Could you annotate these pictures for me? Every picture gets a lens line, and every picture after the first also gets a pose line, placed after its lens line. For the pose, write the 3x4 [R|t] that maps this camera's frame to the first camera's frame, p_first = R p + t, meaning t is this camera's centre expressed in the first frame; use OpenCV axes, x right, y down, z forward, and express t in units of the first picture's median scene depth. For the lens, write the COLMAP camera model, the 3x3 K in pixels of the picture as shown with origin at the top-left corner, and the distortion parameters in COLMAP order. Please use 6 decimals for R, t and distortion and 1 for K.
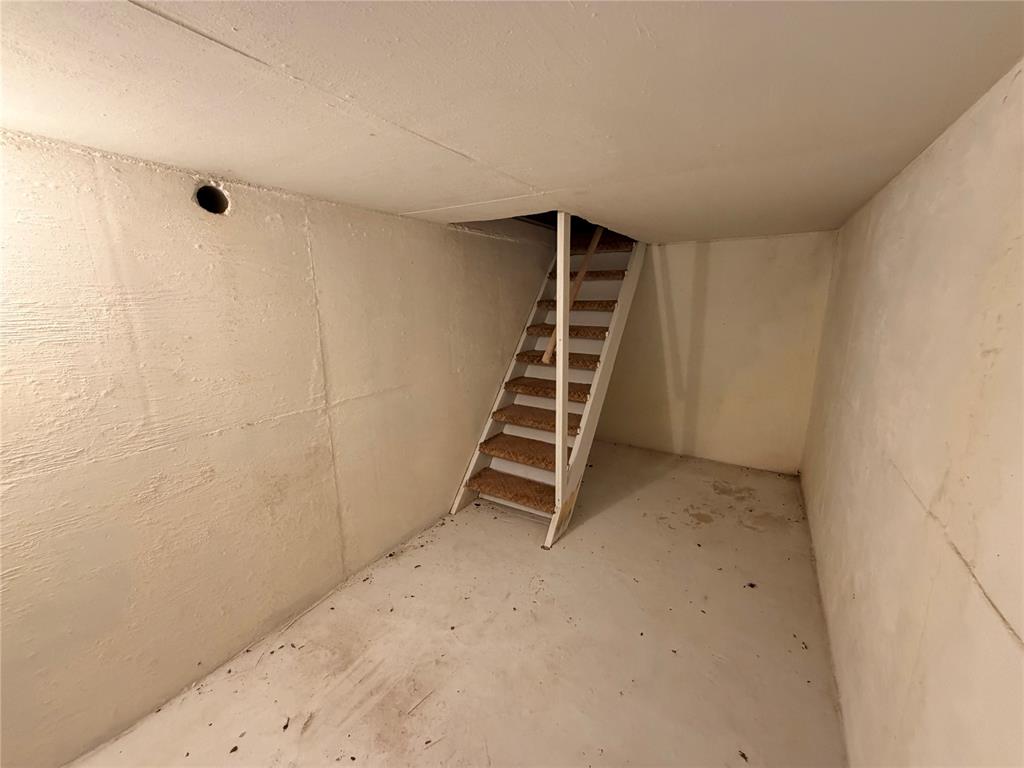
lens RADIAL K [[405.7, 0, 510.3], [0, 405.7, 383.8], [0, 0, 1]] dist [-0.001001, 0.000212]
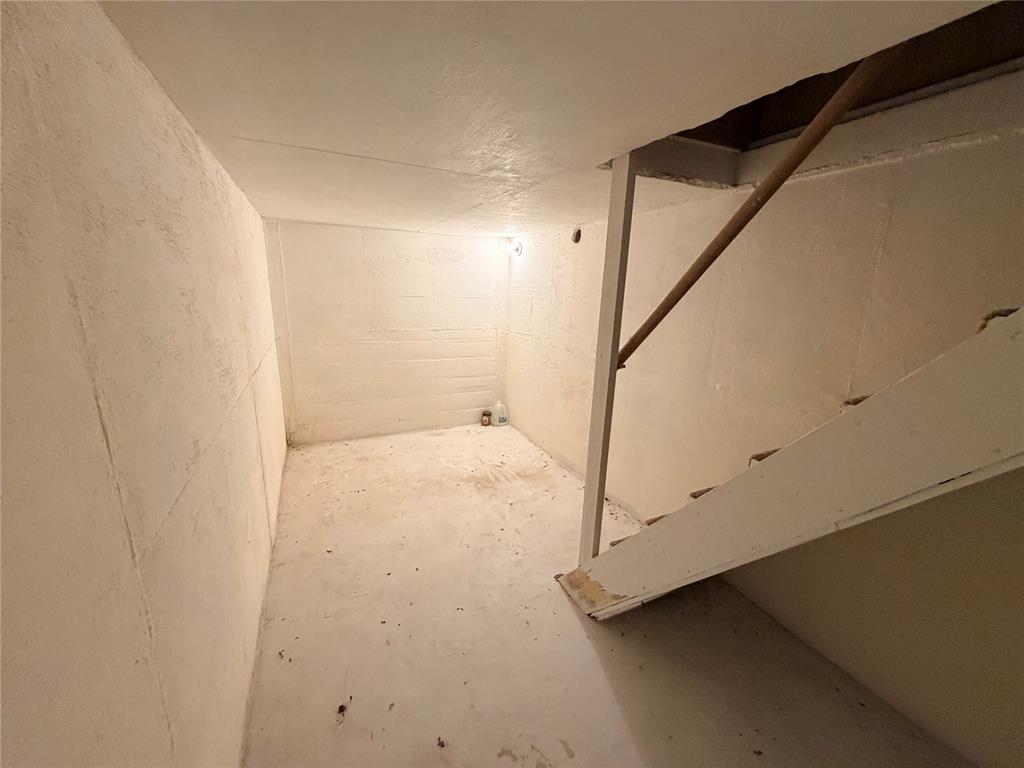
lens RADIAL K [[405.7, 0, 507.6], [0, 405.7, 384.0], [0, 0, 1]] dist [-0.001001, 0.000212]
pose [[-0.534008, 0.195604, -0.822542, 1.033959], [-0.195698, 0.917854, 0.345320, -0.329576], [0.822519, 0.345373, -0.451862, 1.537036]]
